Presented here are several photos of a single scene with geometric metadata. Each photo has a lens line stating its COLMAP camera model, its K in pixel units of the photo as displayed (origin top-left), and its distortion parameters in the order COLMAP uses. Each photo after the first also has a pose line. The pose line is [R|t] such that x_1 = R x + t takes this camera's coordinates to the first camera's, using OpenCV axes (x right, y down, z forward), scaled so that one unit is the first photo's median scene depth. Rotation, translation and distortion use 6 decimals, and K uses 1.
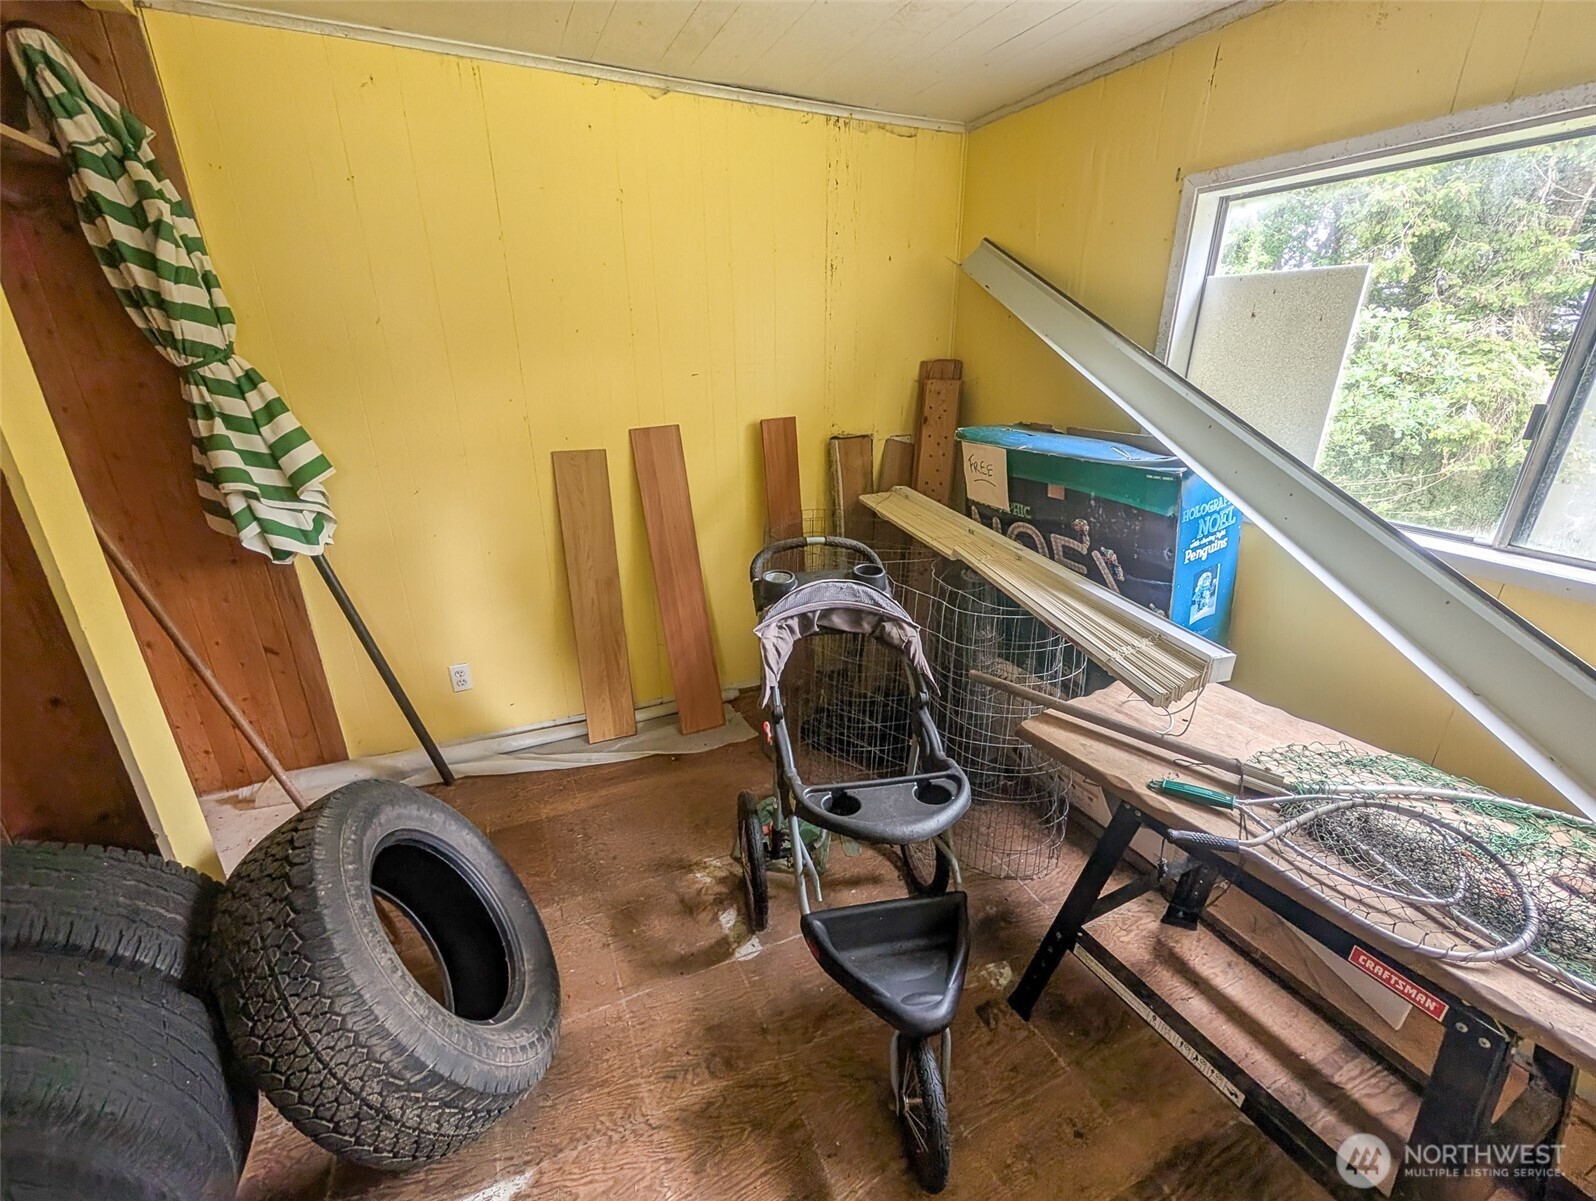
lens RADIAL K [[683.8, 0, 798.0], [0, 683.8, 600.5], [0, 0, 1]] dist [0.001127, -0.000146]
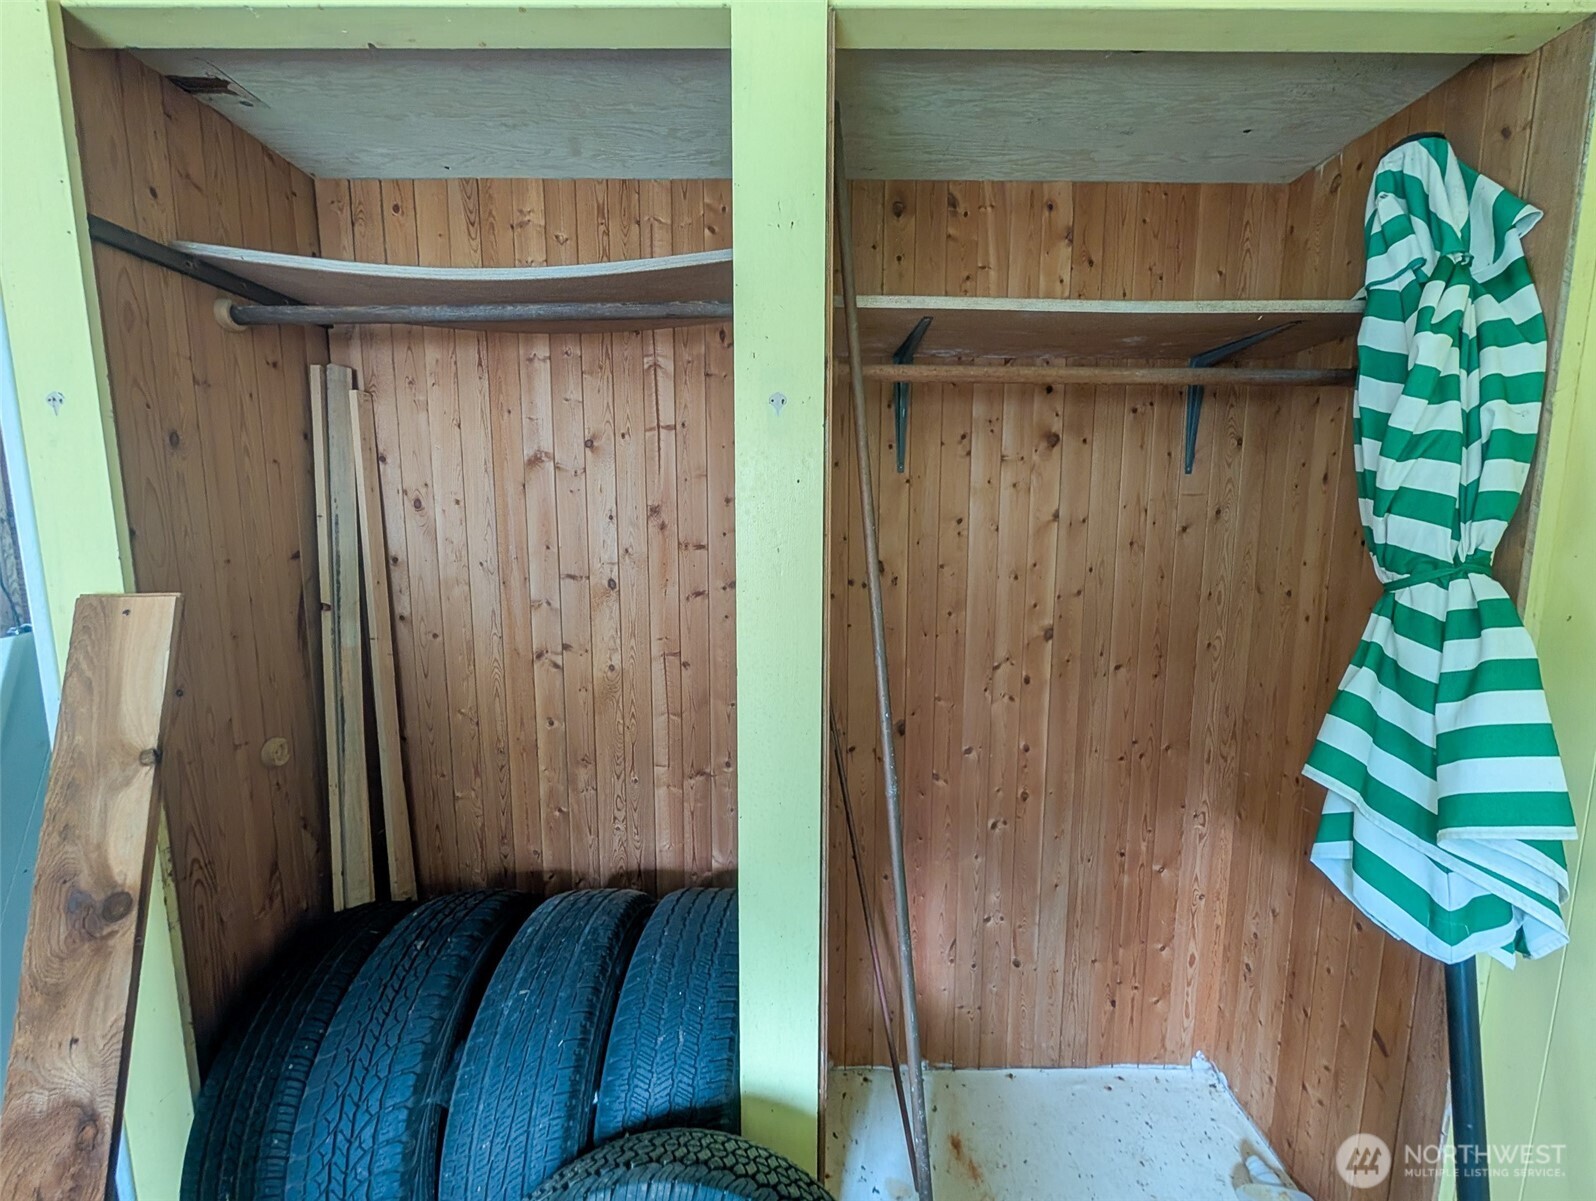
lens RADIAL K [[683.8, 0, 798.0], [0, 683.8, 600.5], [0, 0, 1]] dist [0.001127, -0.000146]
pose [[-0.428016, 0.118397, -0.895982, -0.107395], [-0.322407, 0.906152, 0.273756, -0.321176], [0.844308, 0.406043, -0.349676, 0.759597]]
